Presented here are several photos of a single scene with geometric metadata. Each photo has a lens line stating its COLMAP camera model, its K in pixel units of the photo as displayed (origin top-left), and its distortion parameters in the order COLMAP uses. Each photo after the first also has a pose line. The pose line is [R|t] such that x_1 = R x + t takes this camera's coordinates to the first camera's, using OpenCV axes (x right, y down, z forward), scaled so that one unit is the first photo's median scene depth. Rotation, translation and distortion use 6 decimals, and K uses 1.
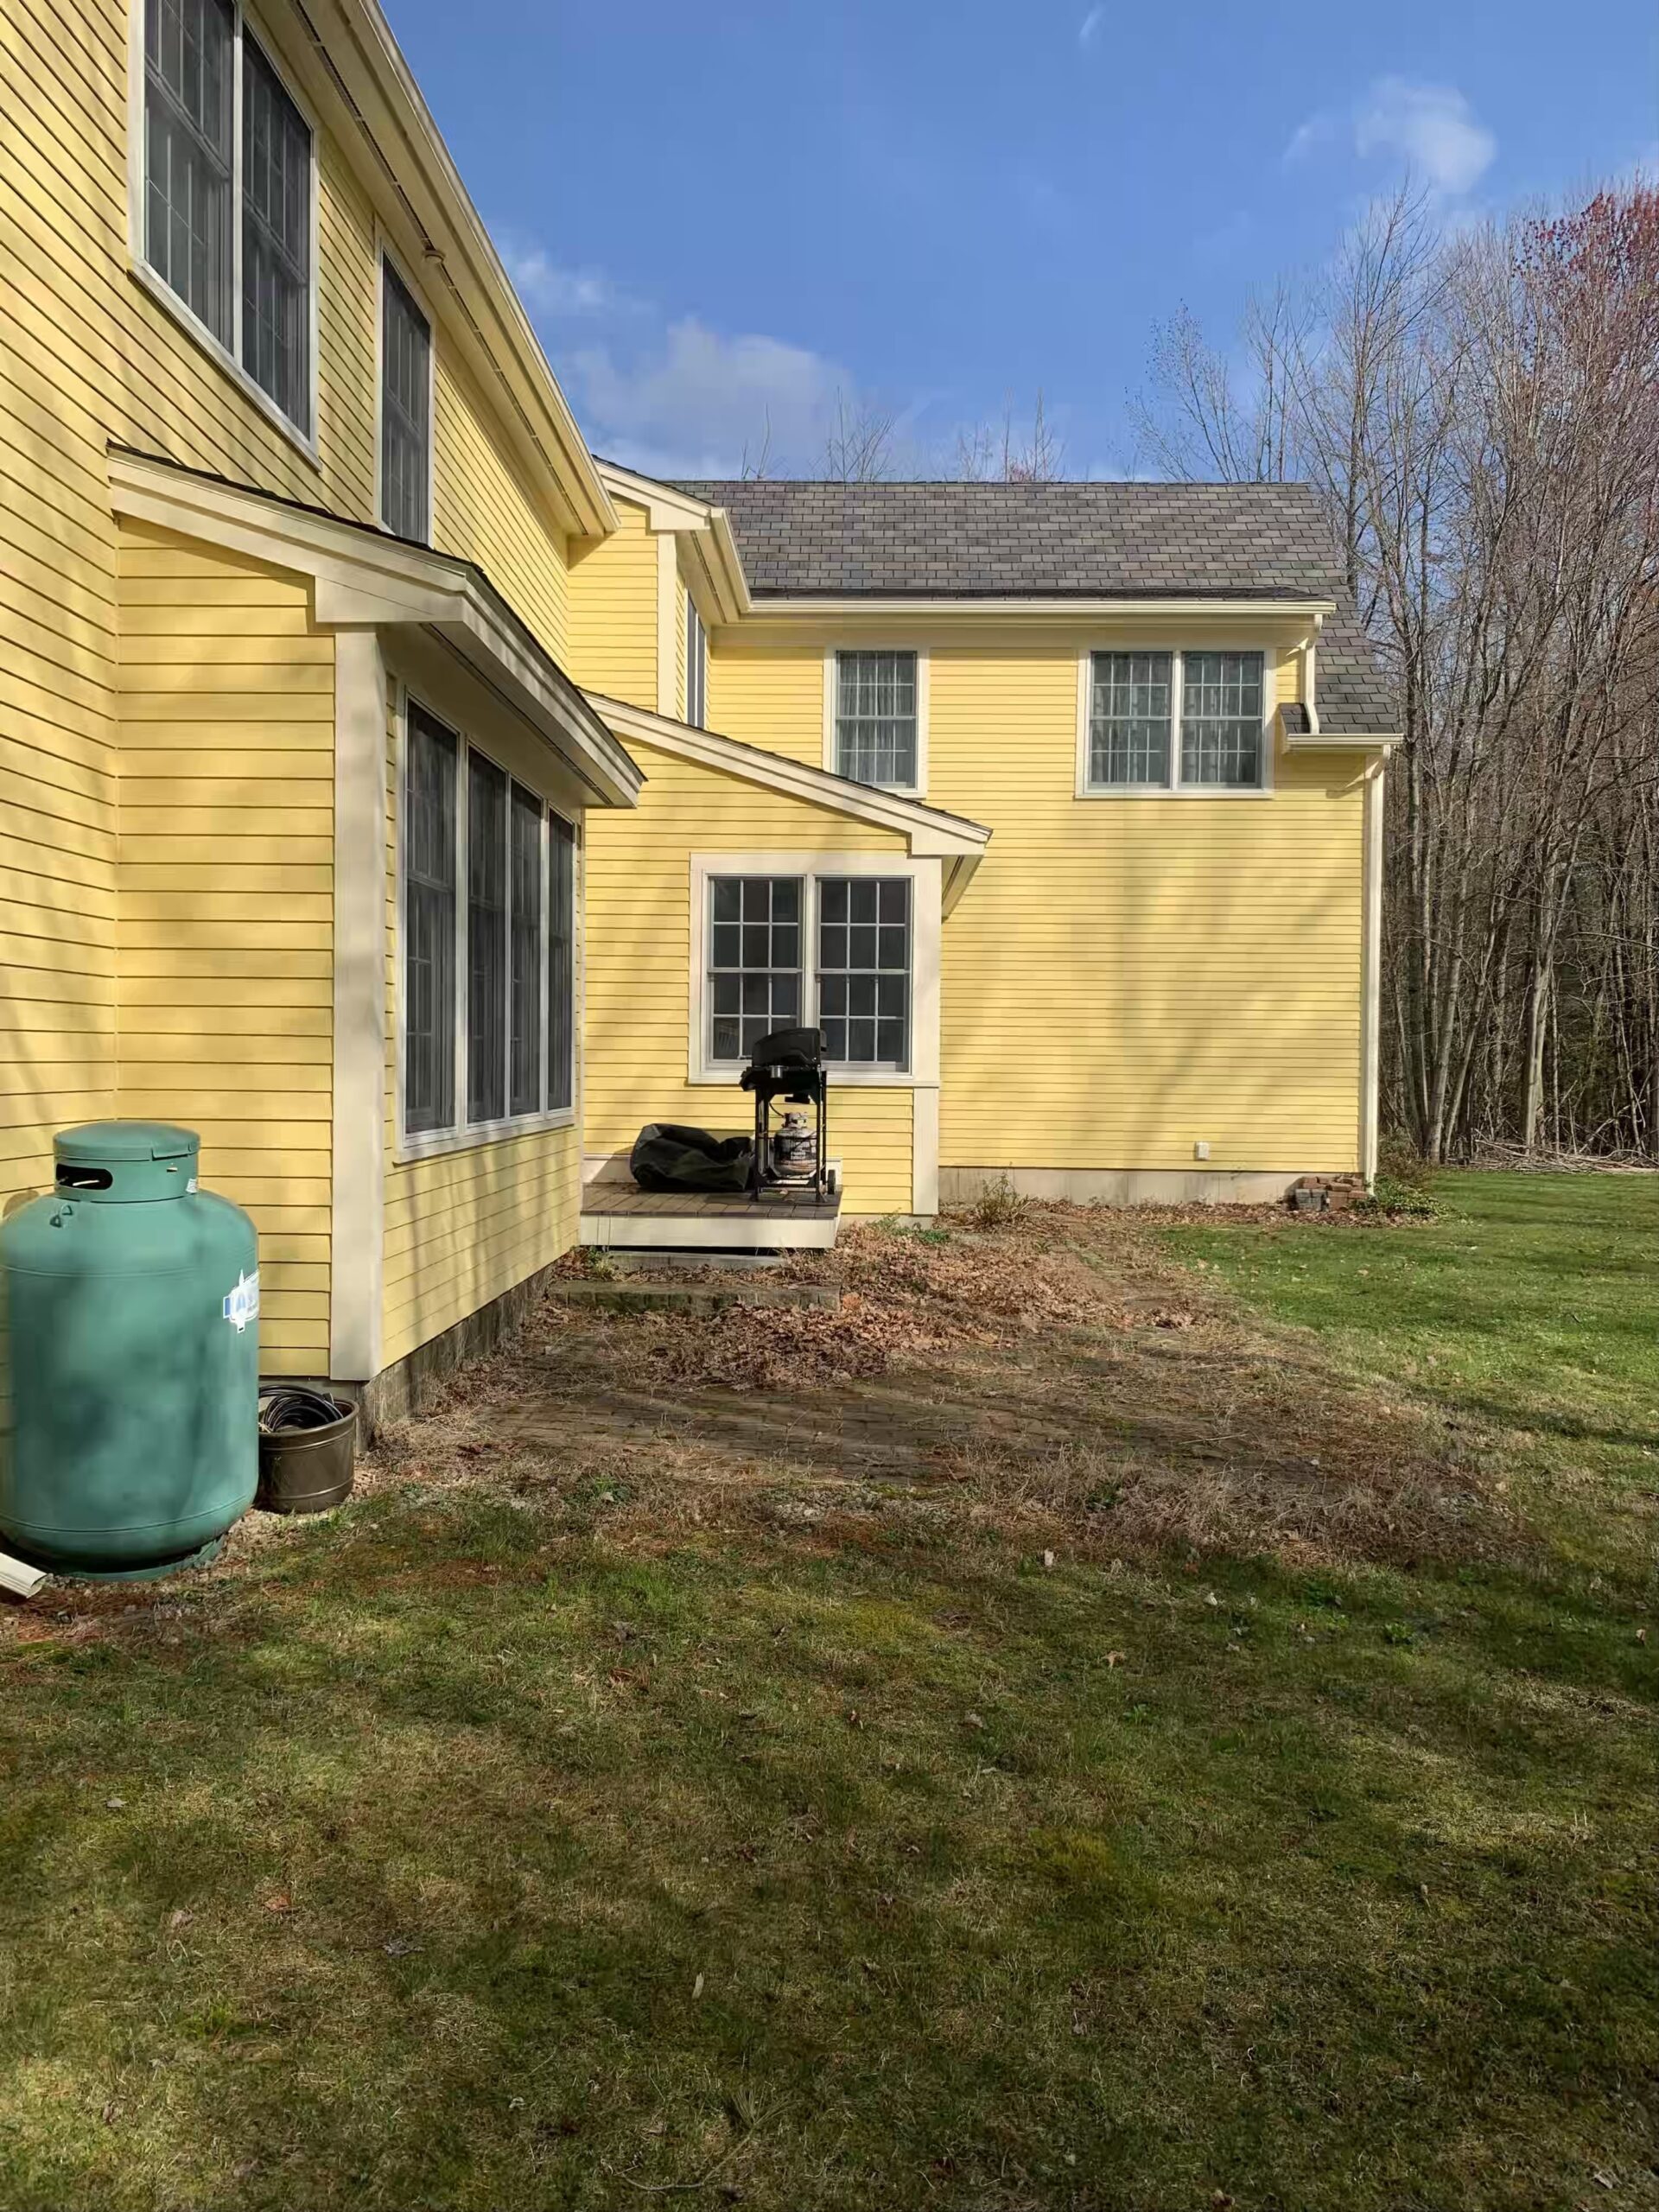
lens RADIAL K [[1666.8, 0, 827.3], [0, 1666.8, 1125.1], [0, 0, 1]] dist [0.029298, -0.028548]
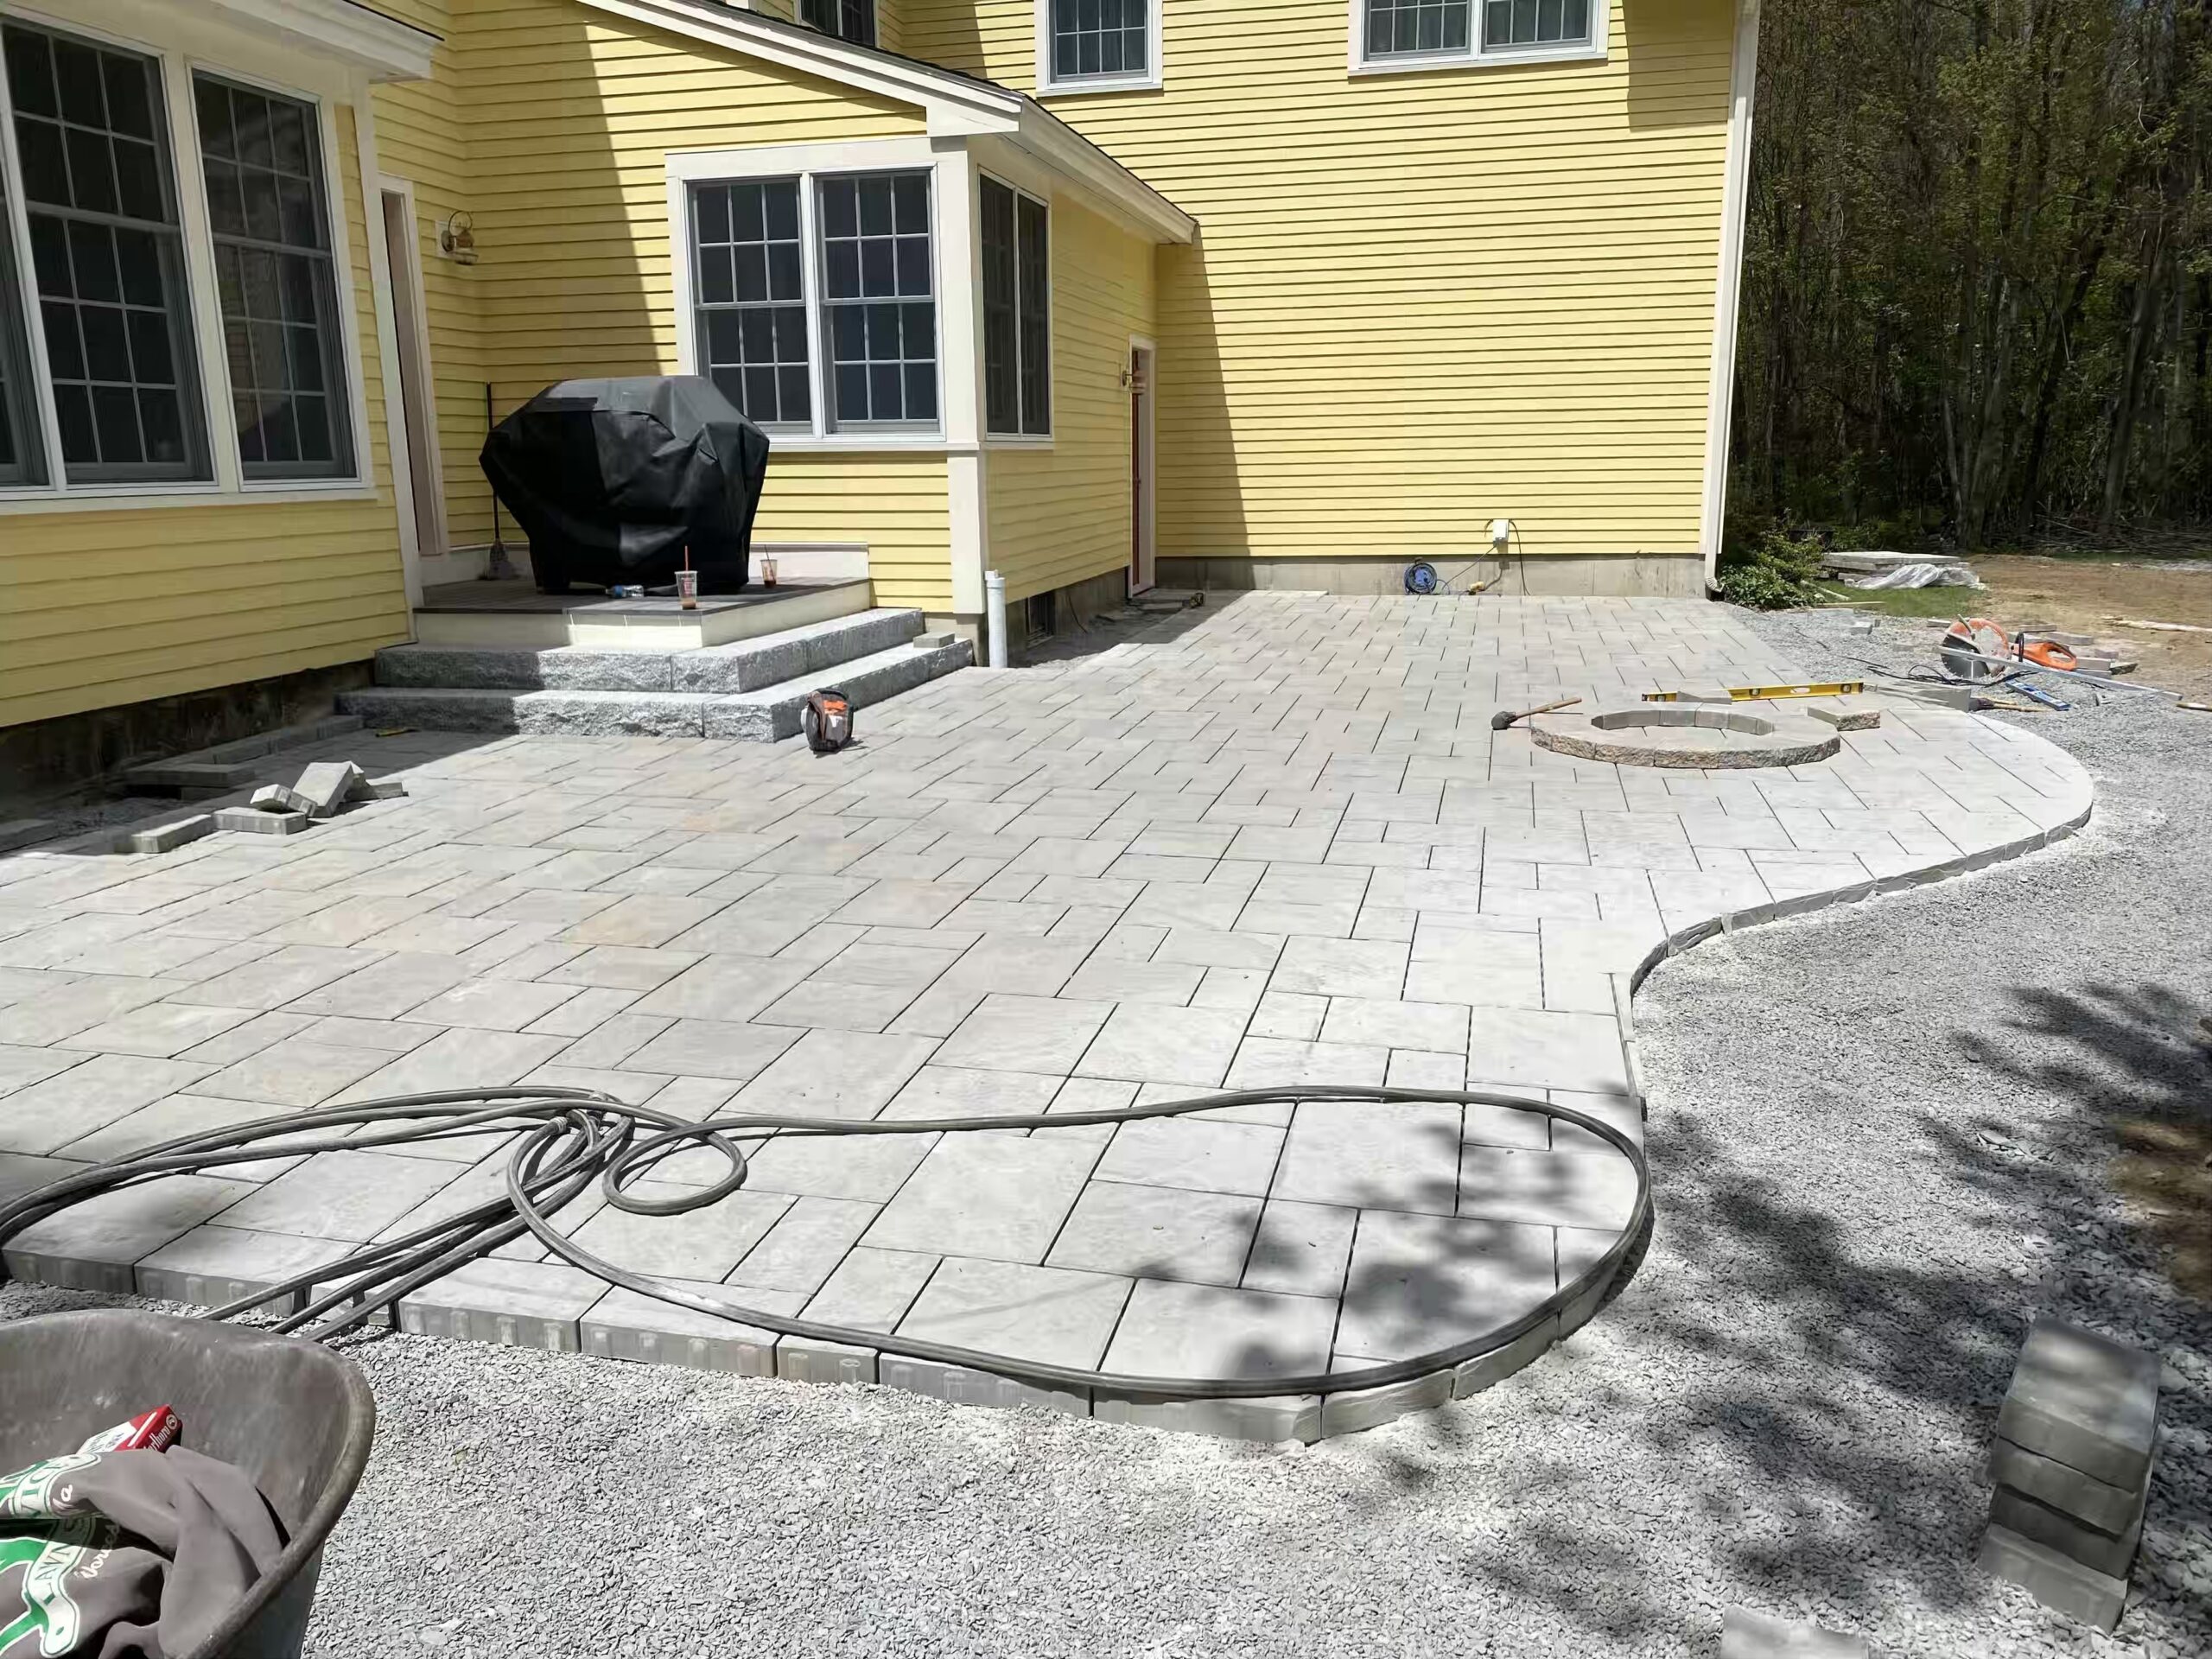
lens RADIAL K [[1676.0, 0, 1093.4], [0, 1676.0, 860.1], [0, 0, 1]] dist [0.041371, -0.047677]
pose [[0.980438, 0.021118, -0.195691, 0.194956], [0.017949, 0.980493, 0.195735, 0.009346], [0.196007, -0.195419, 0.960933, 0.137166]]
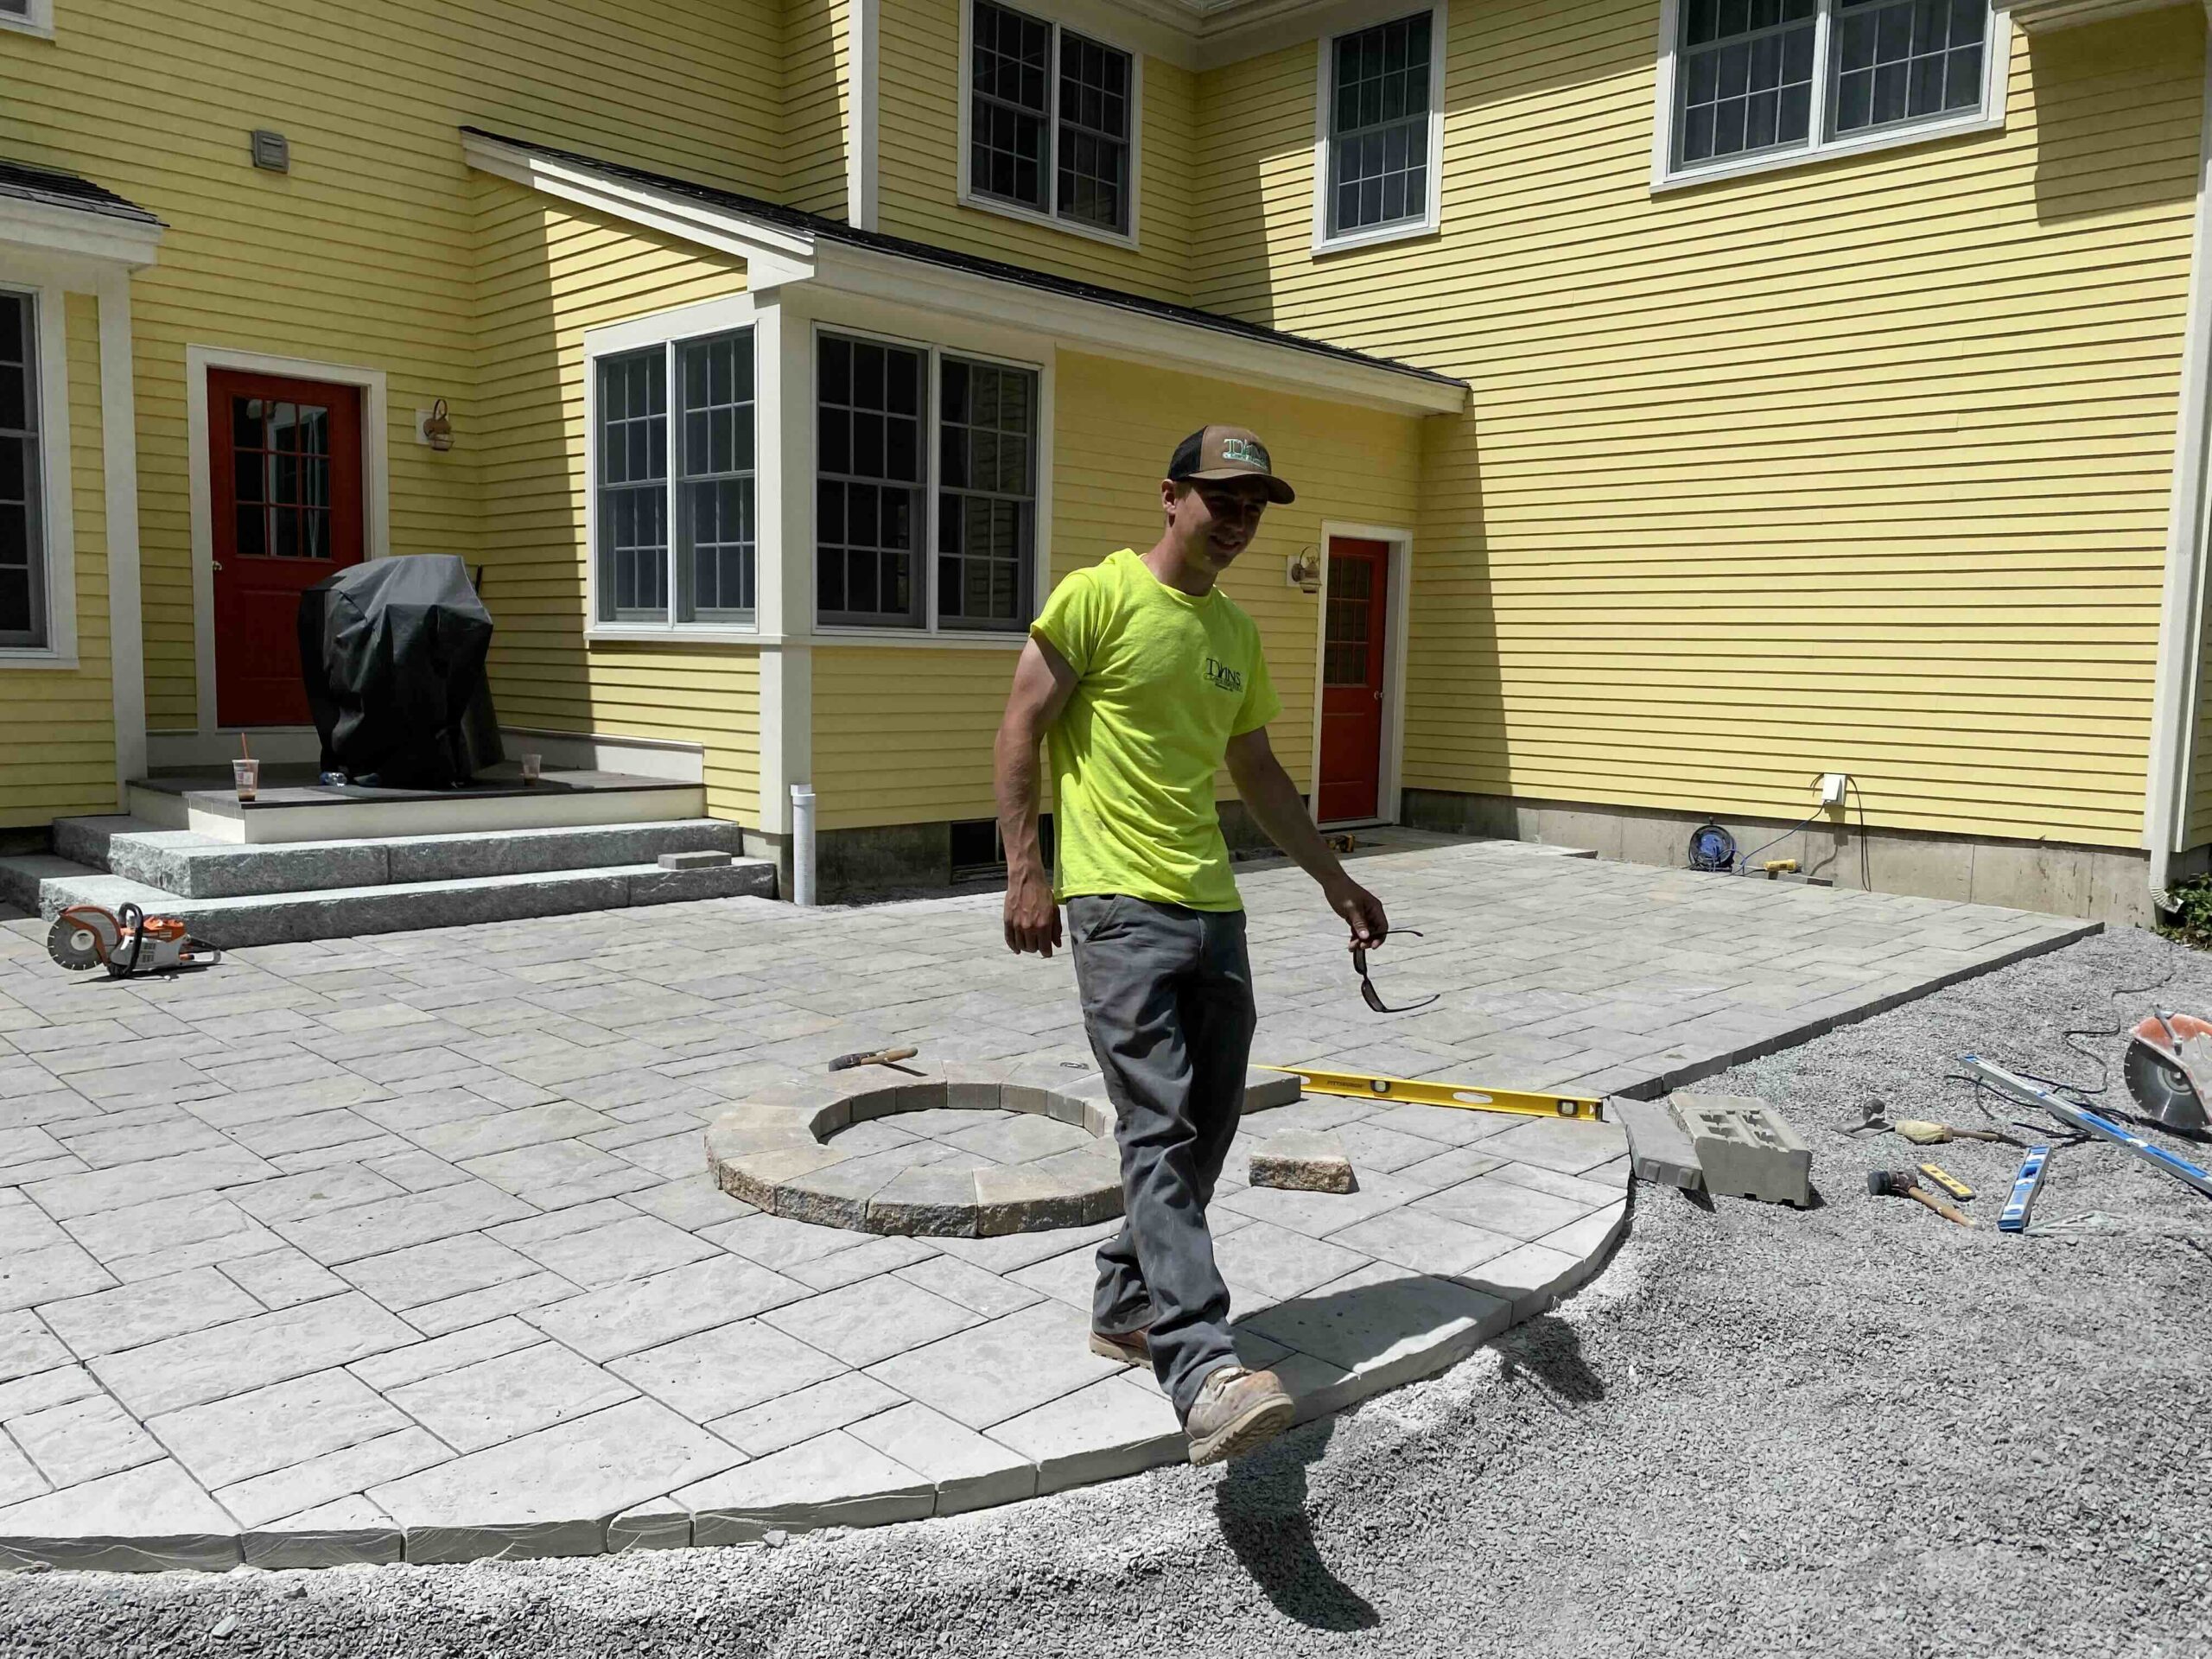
lens RADIAL K [[1676.0, 0, 1106.1], [0, 1676.0, 834.3], [0, 0, 1]] dist [0.041371, -0.047677]
pose [[0.736282, 0.077613, -0.672209, 0.428996], [-0.040188, 0.996662, 0.071055, 0.000382], [0.675480, -0.025302, 0.736944, 0.404620]]
